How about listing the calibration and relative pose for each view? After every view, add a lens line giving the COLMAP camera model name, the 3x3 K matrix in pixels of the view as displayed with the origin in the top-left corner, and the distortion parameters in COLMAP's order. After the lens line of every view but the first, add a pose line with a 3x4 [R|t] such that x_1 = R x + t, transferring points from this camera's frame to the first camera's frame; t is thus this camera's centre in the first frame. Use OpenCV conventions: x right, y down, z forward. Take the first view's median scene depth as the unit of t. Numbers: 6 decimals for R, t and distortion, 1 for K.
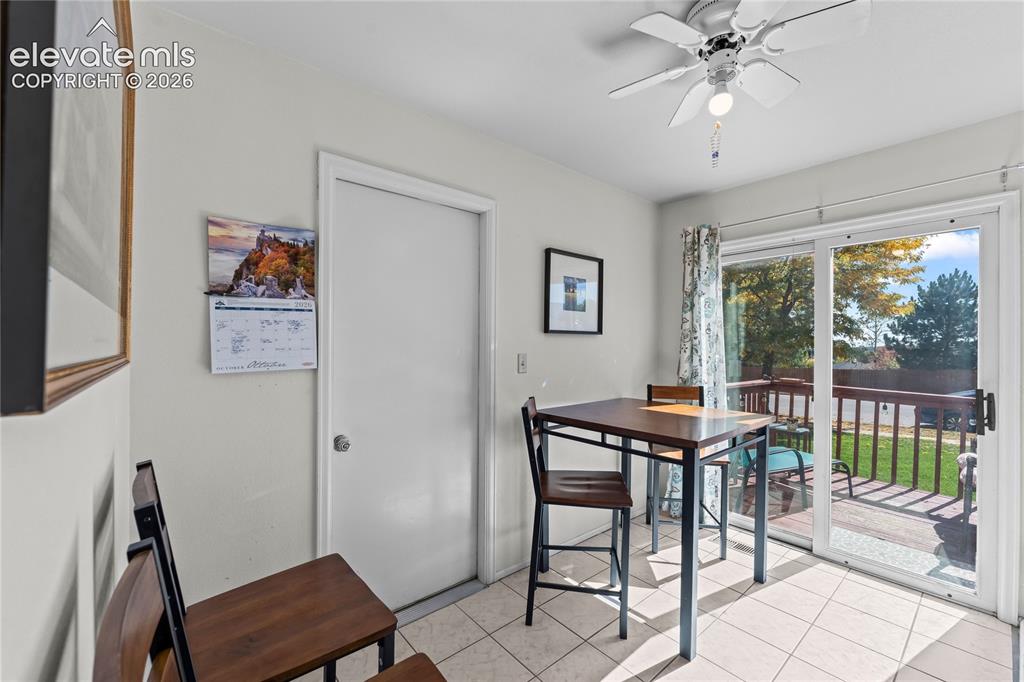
lens RADIAL K [[417.2, 0, 506.6], [0, 417.2, 345.7], [0, 0, 1]] dist [0.001418, -0.000056]
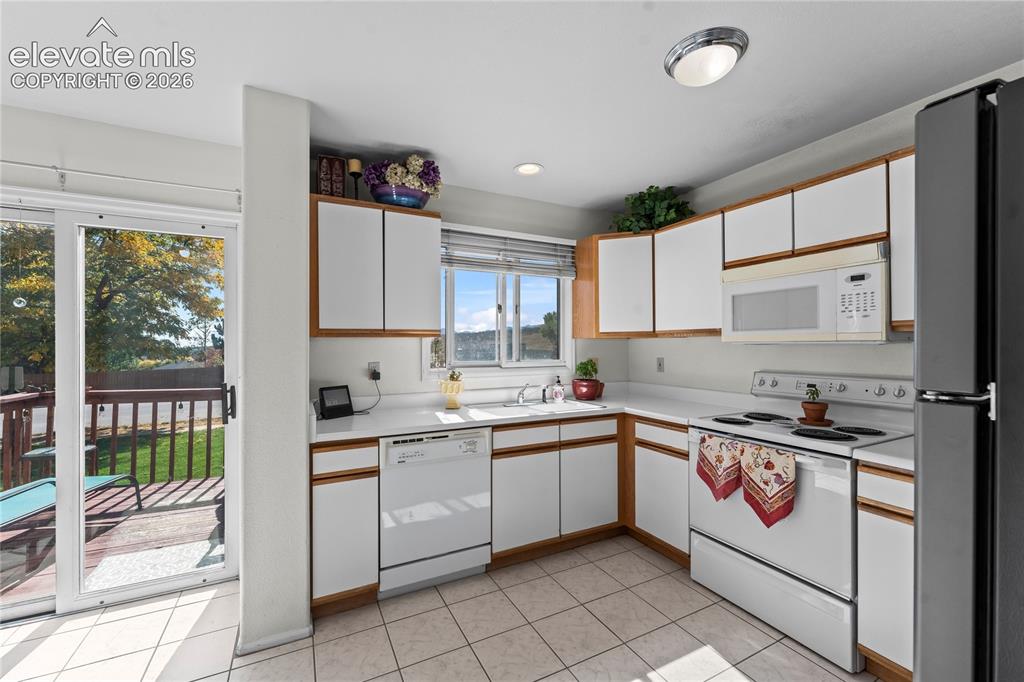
lens RADIAL K [[413.5, 0, 510.5], [0, 413.5, 340.7], [0, 0, 1]] dist [-0.001170, -0.000244]
pose [[0.220139, 0.002838, 0.975464, 0.189638], [0.008211, 0.999955, -0.004762, 0.001574], [-0.975434, 0.009058, 0.220105, 0.008029]]
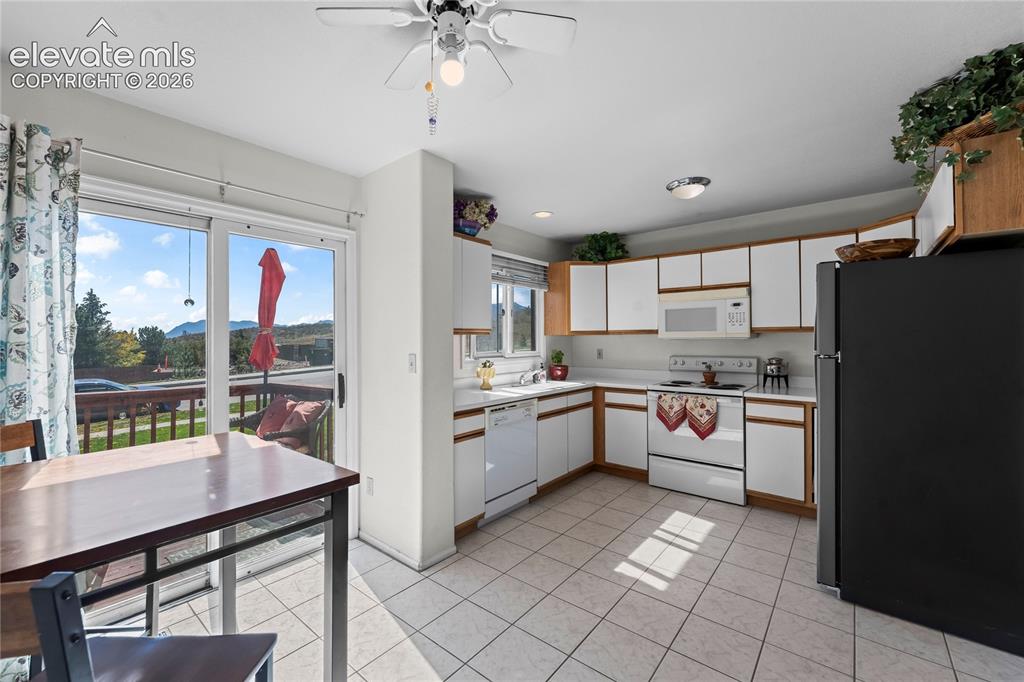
lens RADIAL K [[415.9, 0, 508.4], [0, 415.9, 332.5], [0, 0, 1]] dist [0.000389, -0.000080]
pose [[-0.182526, 0.010288, 0.983147, -0.216045], [0.008213, 0.999926, -0.008939, -0.008080], [-0.983167, 0.006443, -0.182597, 0.604207]]
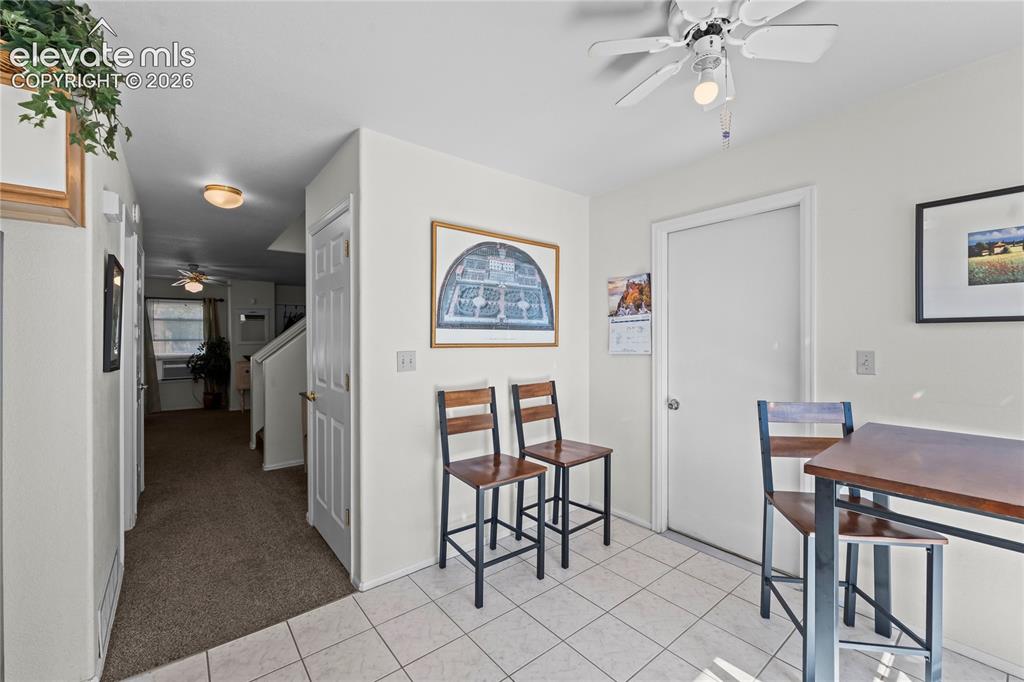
lens RADIAL K [[413.5, 0, 510.5], [0, 413.5, 340.7], [0, 0, 1]] dist [-0.001170, -0.000244]
pose [[-0.015981, -0.000961, -0.999872, 0.854391], [-0.003456, 0.999994, -0.000906, 0.002619], [0.999866, 0.003442, -0.015984, 0.324504]]
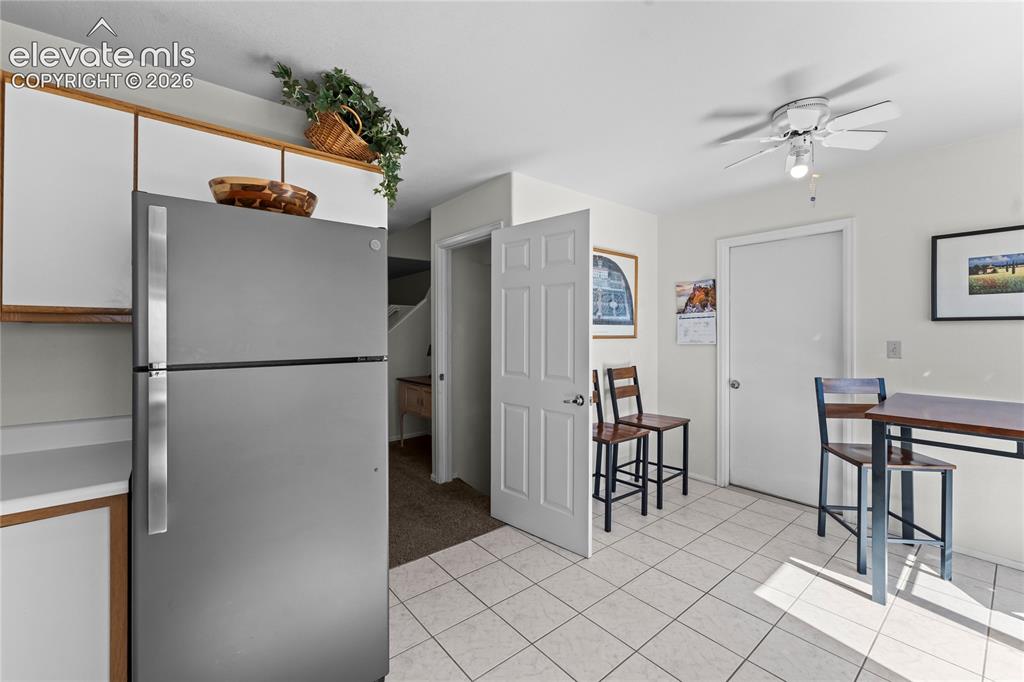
lens RADIAL K [[416.5, 0, 512.6], [0, 416.5, 333.2], [0, 0, 1]] dist [-0.000710, -0.000072]
pose [[-0.006566, -0.001938, -0.999977, 1.153781], [-0.003615, 0.999992, -0.001914, 0.004667], [0.999972, 0.003603, -0.006573, -0.005390]]
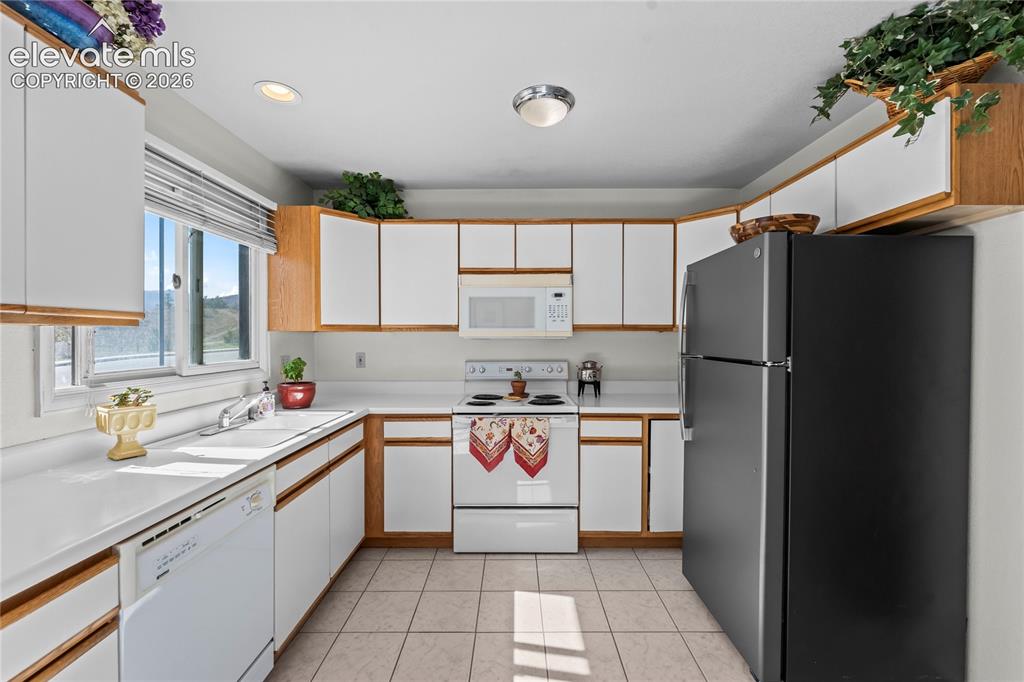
lens RADIAL K [[413.5, 0, 510.5], [0, 413.5, 340.7], [0, 0, 1]] dist [-0.001170, -0.000244]
pose [[-0.764711, -0.010618, 0.644286, 0.430955], [-0.001572, 0.999892, 0.014613, -0.002493], [-0.644372, 0.010162, -0.764645, 0.513223]]
